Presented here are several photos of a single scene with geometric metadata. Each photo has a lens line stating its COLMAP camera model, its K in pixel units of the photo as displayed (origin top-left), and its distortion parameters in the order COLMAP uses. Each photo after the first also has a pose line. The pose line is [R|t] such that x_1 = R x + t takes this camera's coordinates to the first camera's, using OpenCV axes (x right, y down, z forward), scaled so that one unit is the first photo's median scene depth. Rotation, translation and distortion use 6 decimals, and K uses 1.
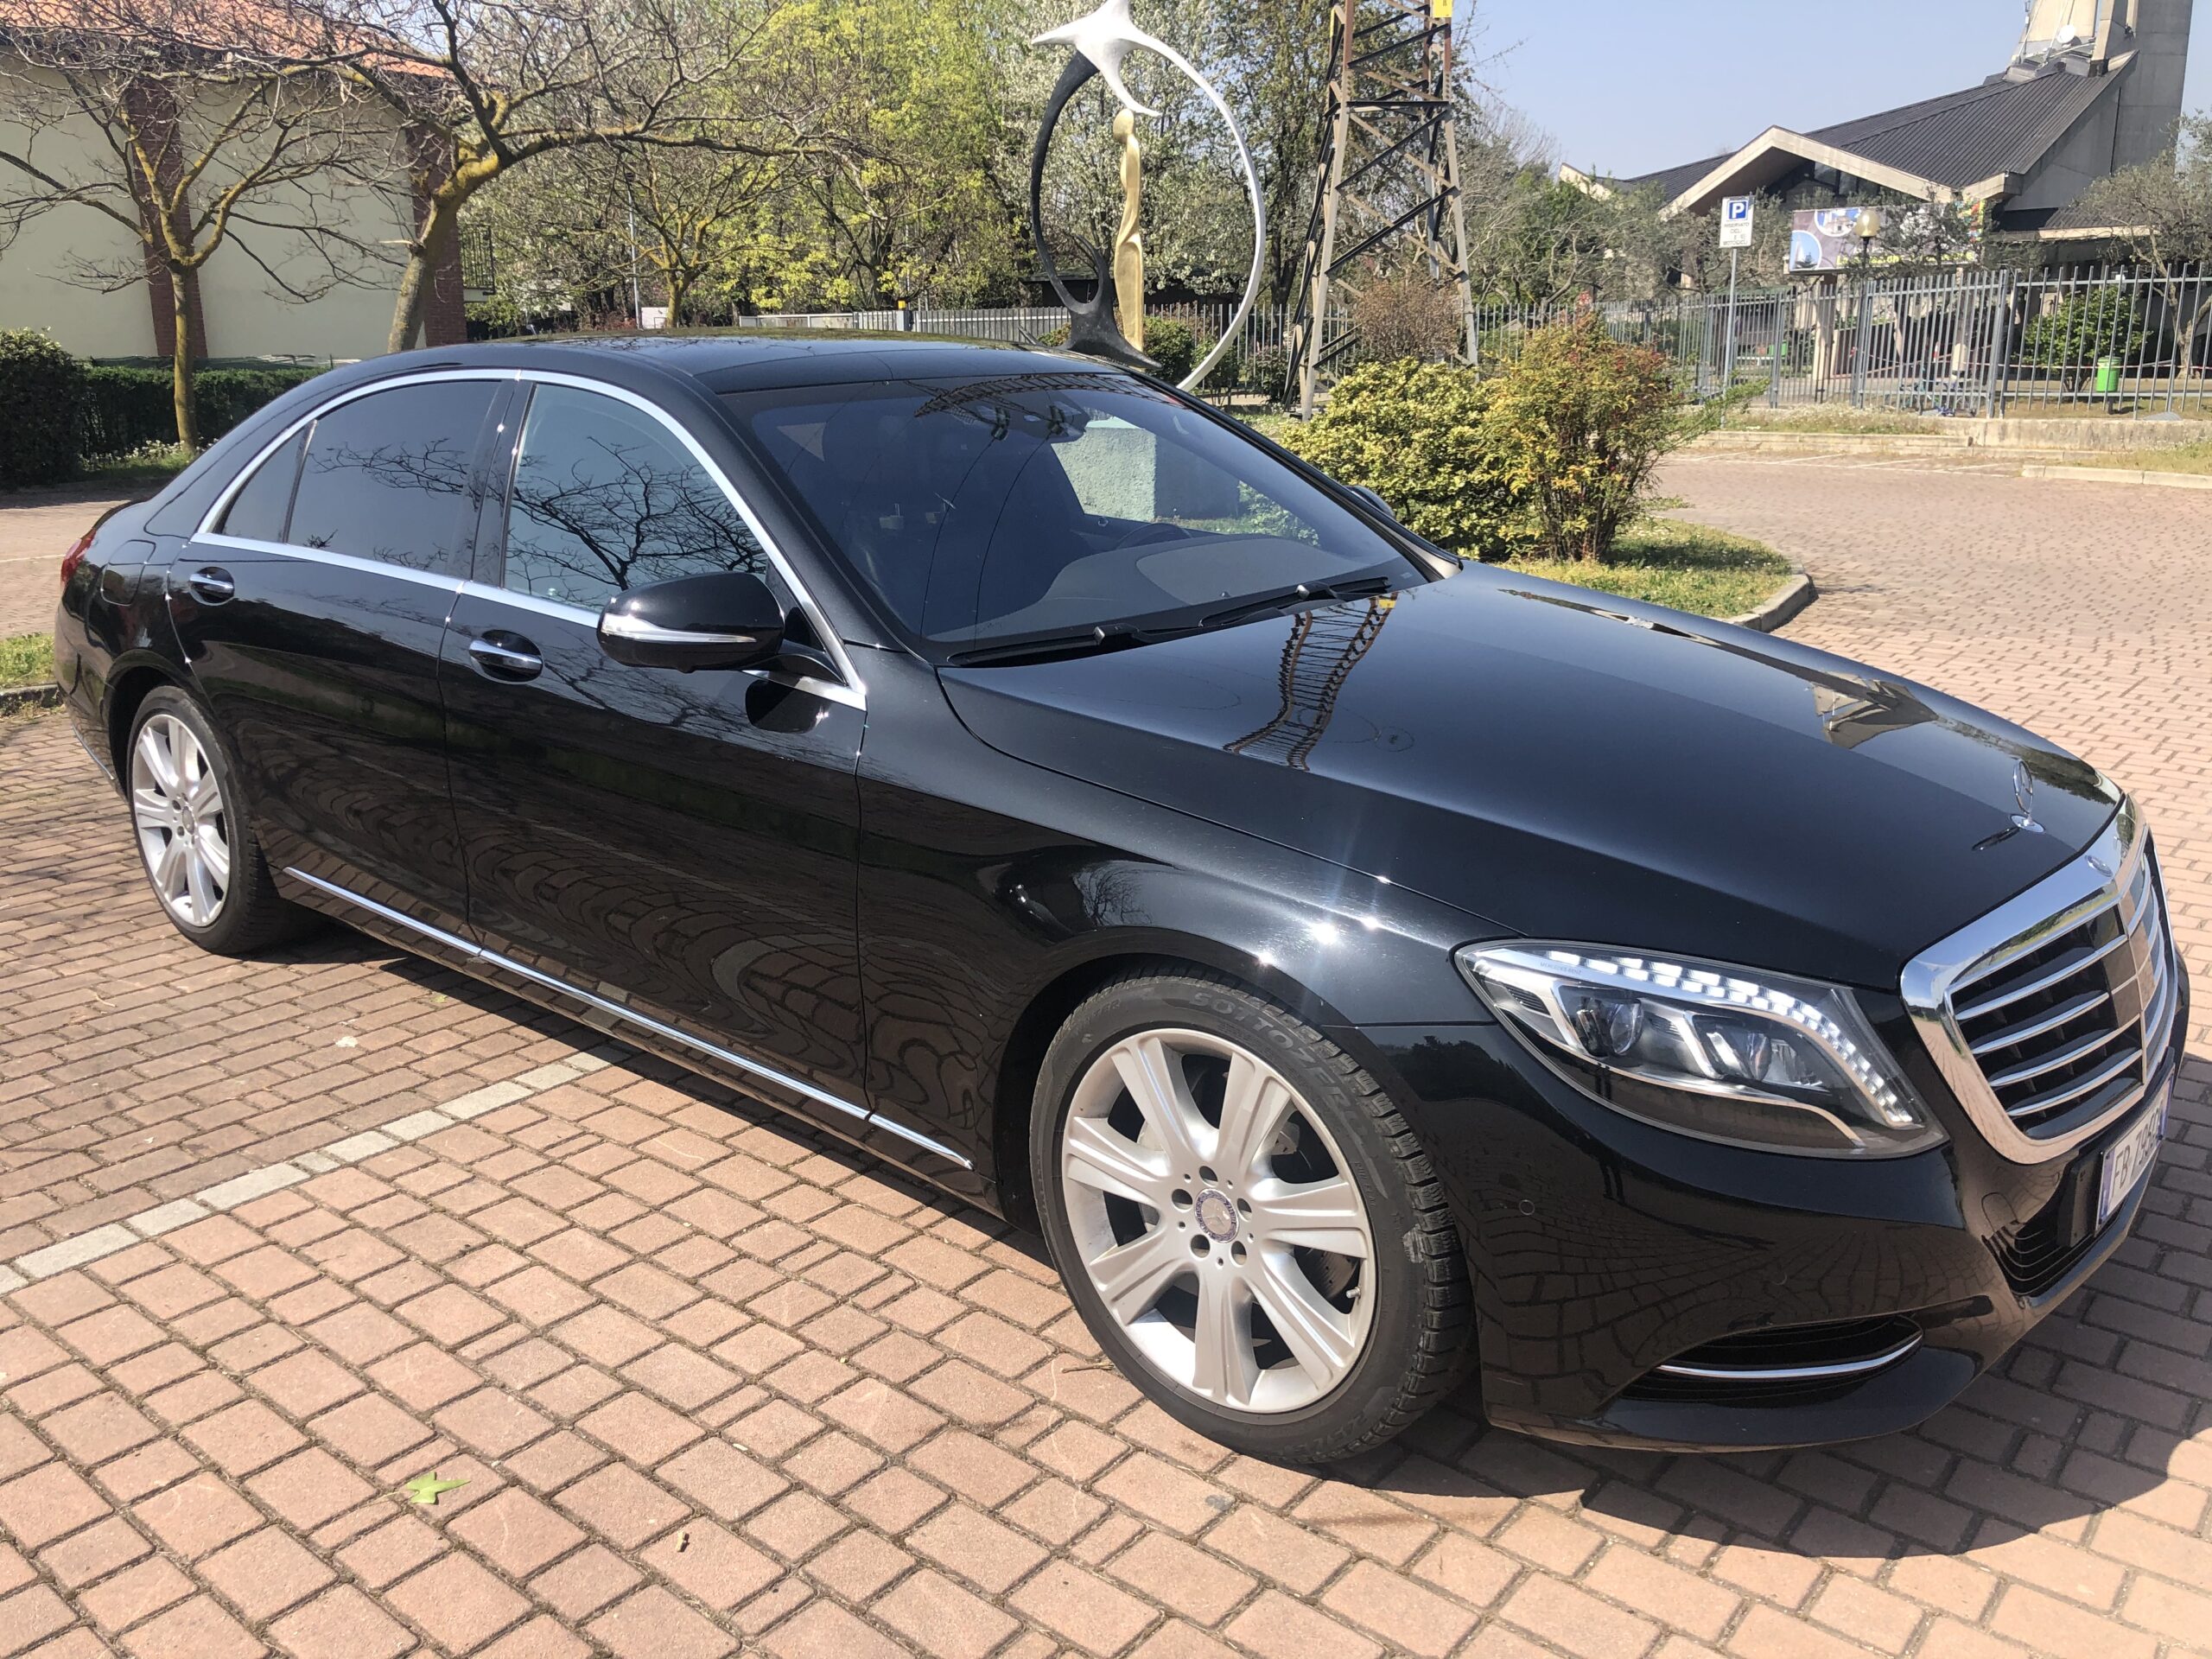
lens RADIAL K [[1816.6, 0, 1106.0], [0, 1816.6, 829.5], [0, 0, 1]] dist [0.010454, -0.004232]
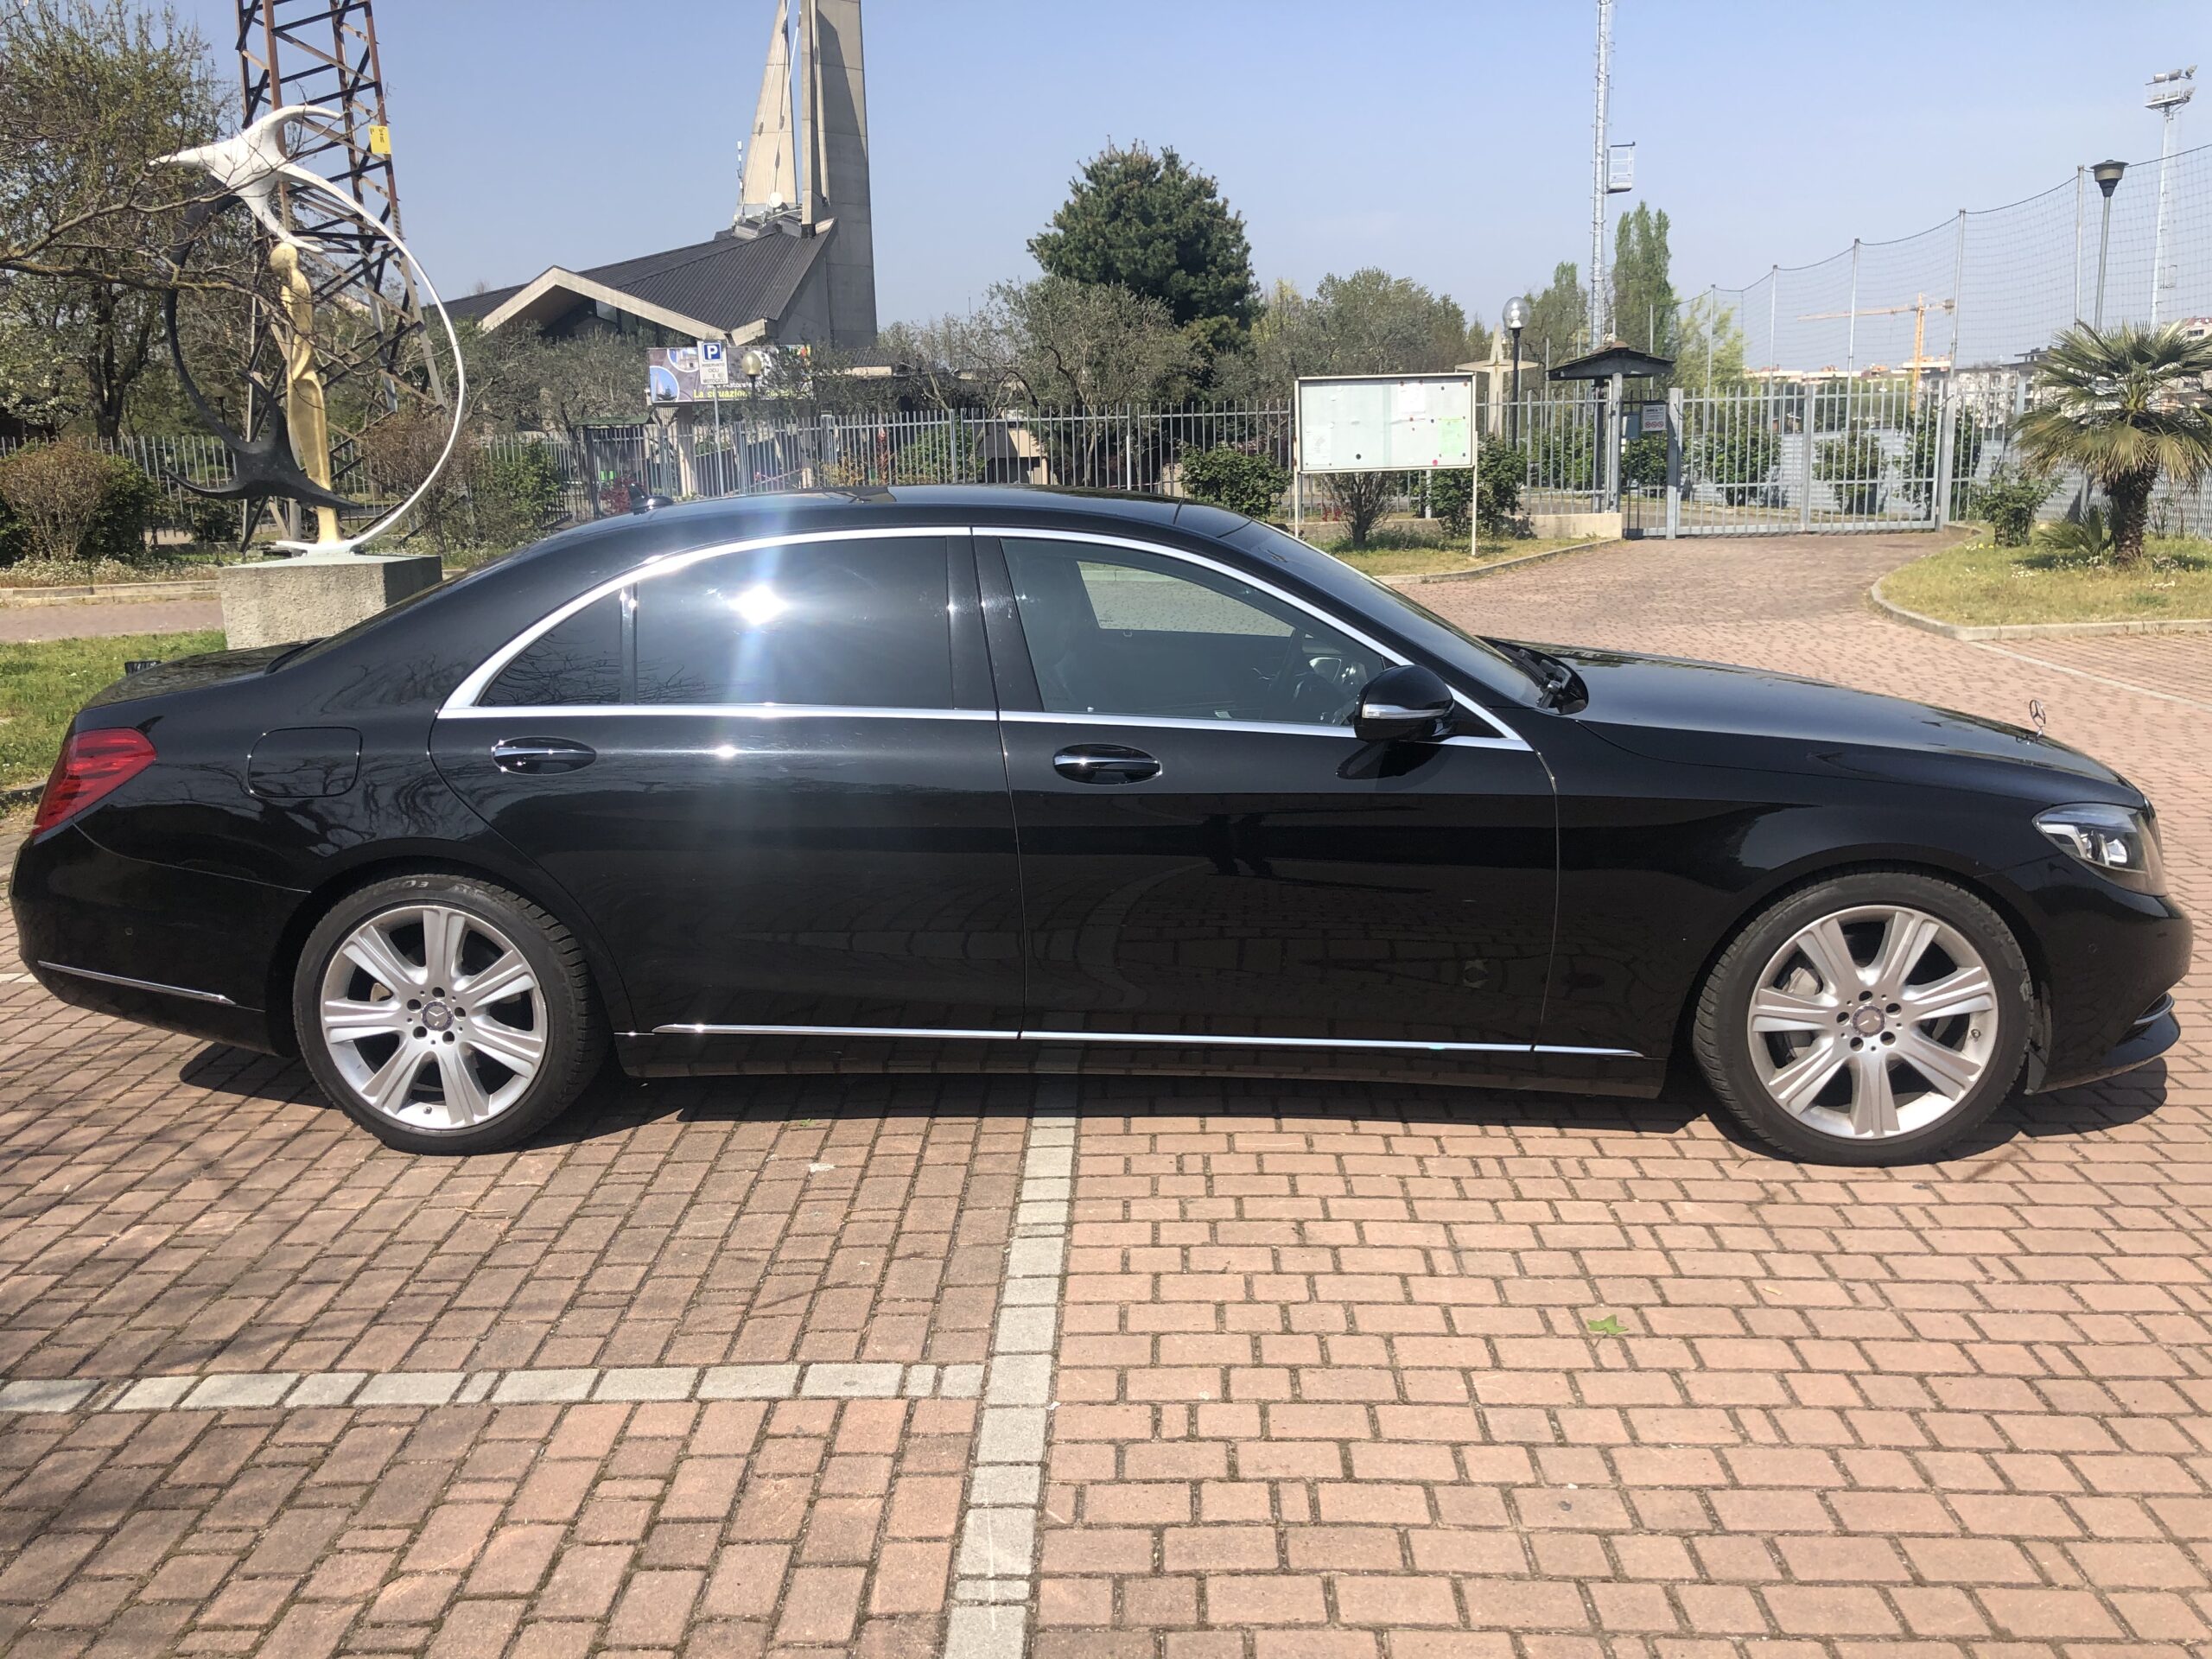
lens RADIAL K [[1816.6, 0, 1106.0], [0, 1816.6, 829.5], [0, 0, 1]] dist [0.010454, -0.004232]
pose [[0.791090, -0.134341, 0.596765, -0.141642], [0.172523, 0.984981, -0.006968, -0.006172], [-0.586866, 0.108468, 0.802386, 0.007684]]
